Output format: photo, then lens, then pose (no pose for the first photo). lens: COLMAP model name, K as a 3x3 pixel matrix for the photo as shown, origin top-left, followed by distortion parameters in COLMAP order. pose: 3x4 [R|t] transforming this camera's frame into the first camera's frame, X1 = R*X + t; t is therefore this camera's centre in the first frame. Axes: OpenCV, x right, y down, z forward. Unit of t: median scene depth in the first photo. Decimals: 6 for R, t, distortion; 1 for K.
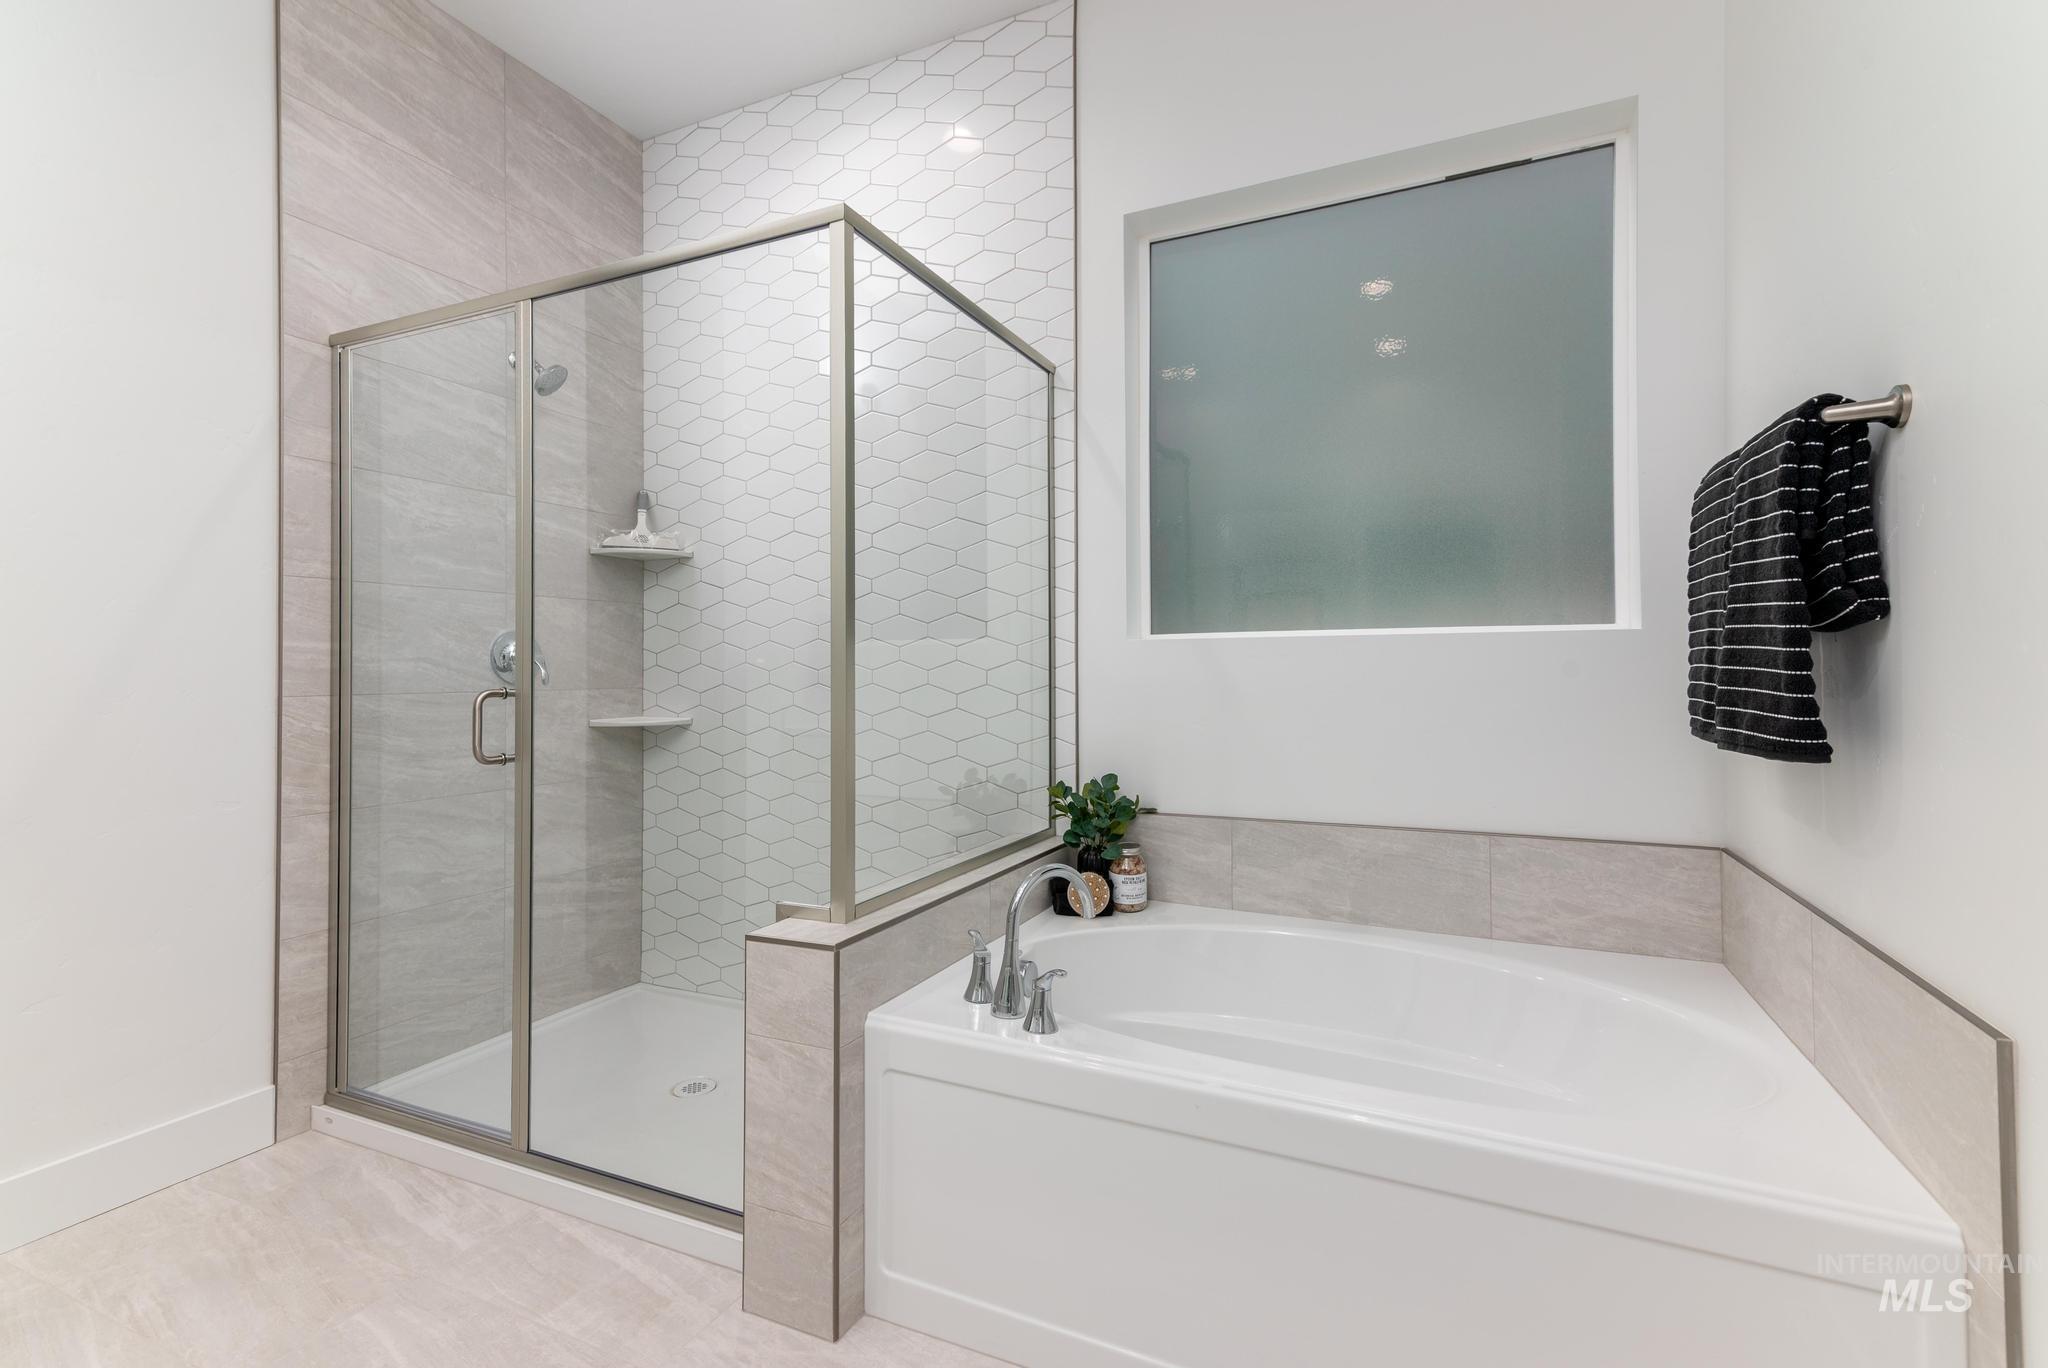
lens RADIAL K [[921.0, 0, 1029.5], [0, 921.0, 653.9], [0, 0, 1]] dist [0.010818, -0.000188]
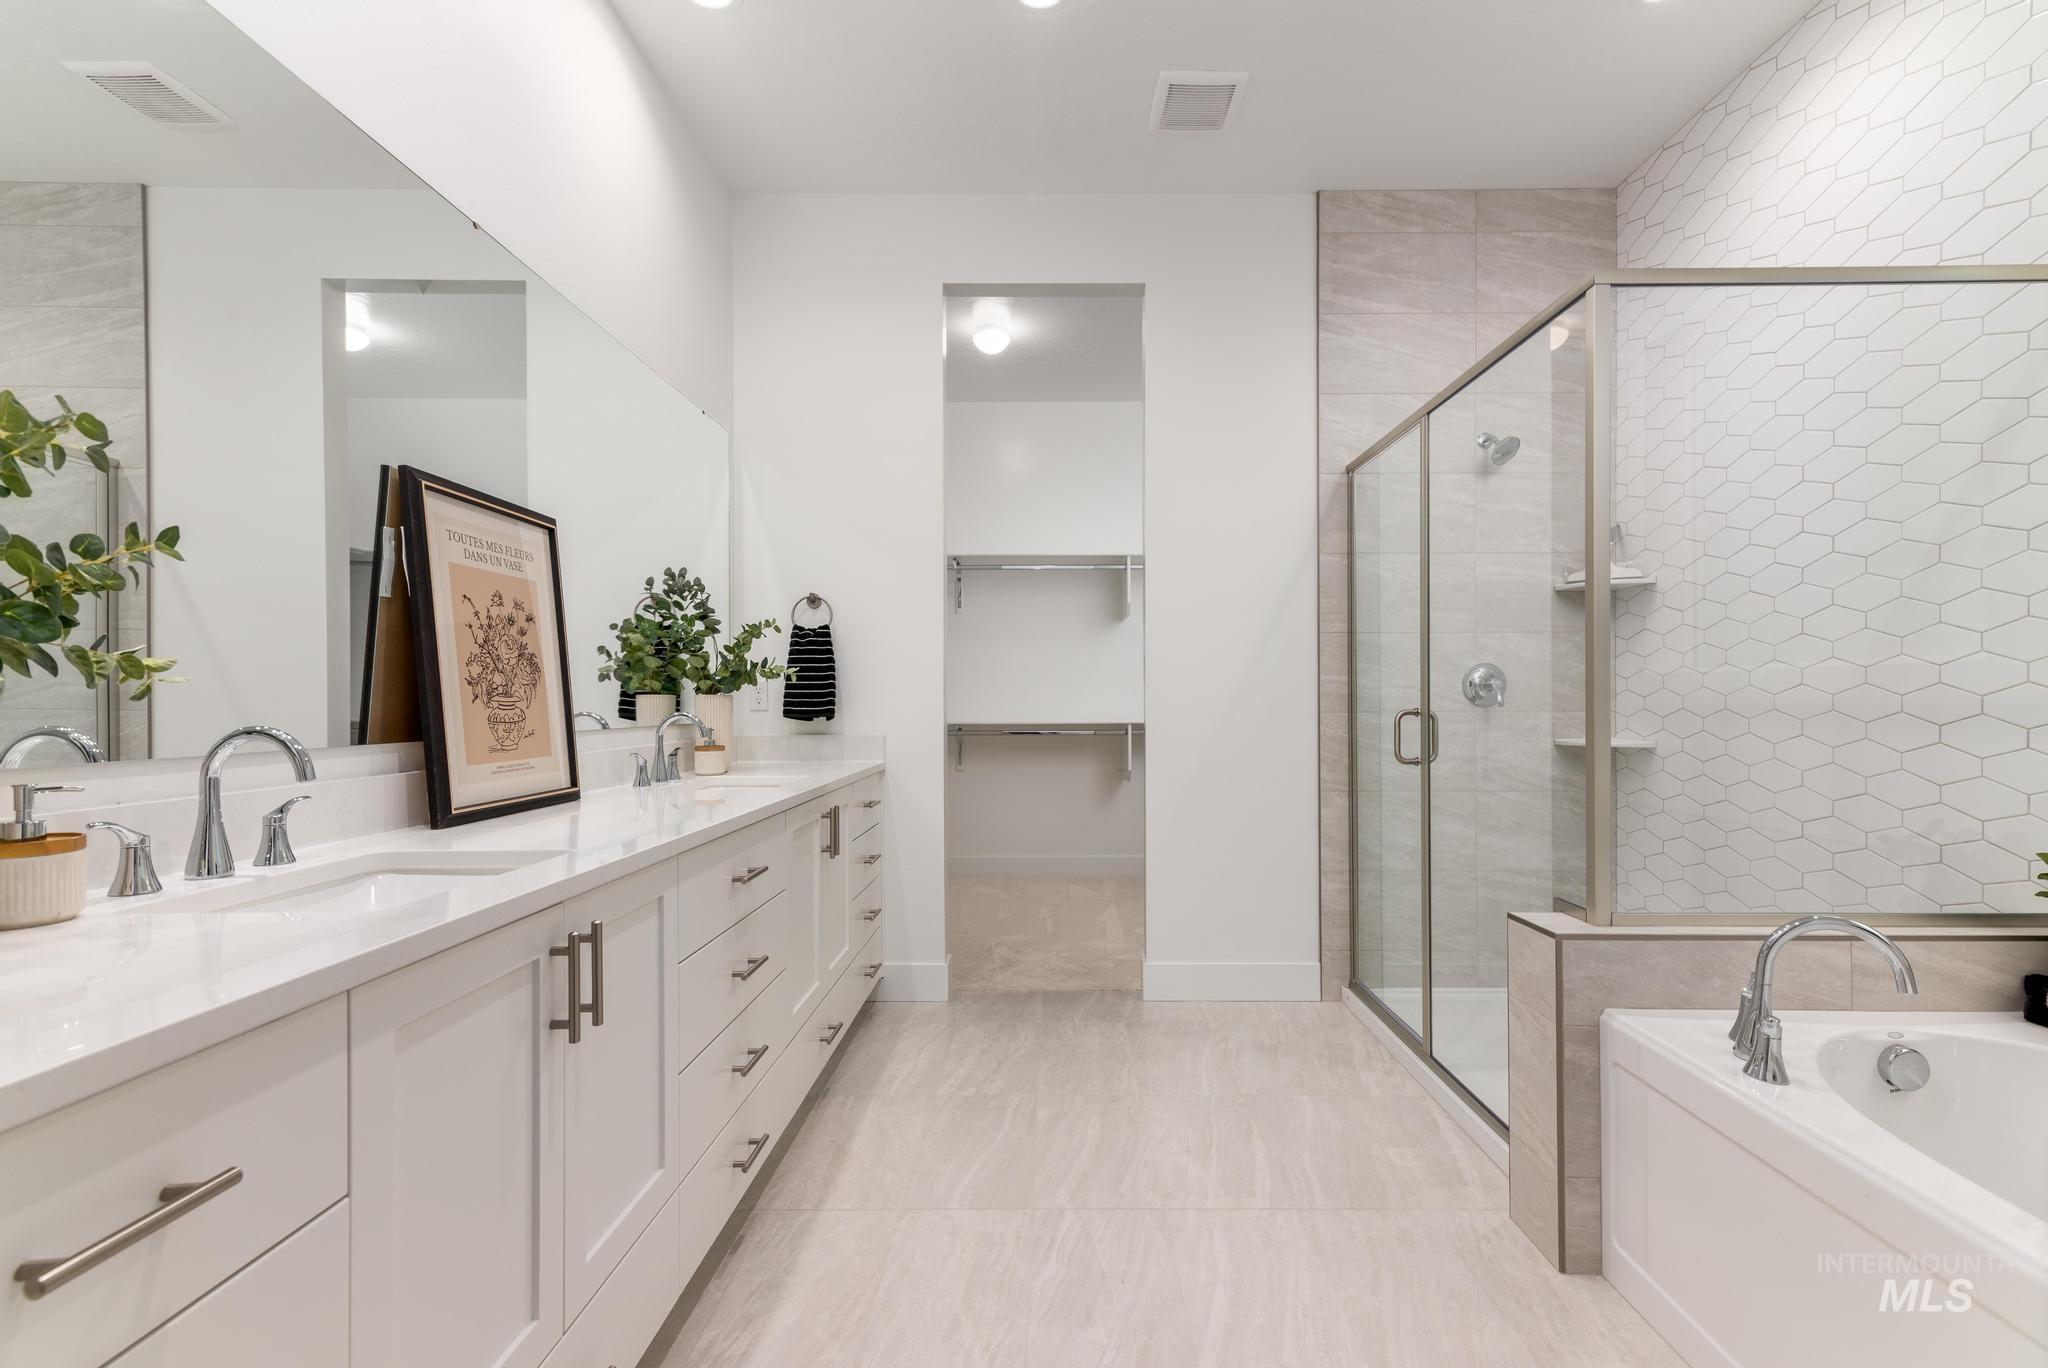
lens RADIAL K [[916.1, 0, 1024.0], [0, 916.1, 684.0], [0, 0, 1]] dist [-0.000744, -0.000263]
pose [[0.390260, -0.009849, -0.920652, 0.383326], [0.017734, 0.999838, -0.003179, -0.004107], [0.920534, -0.015087, 0.390371, -0.038317]]
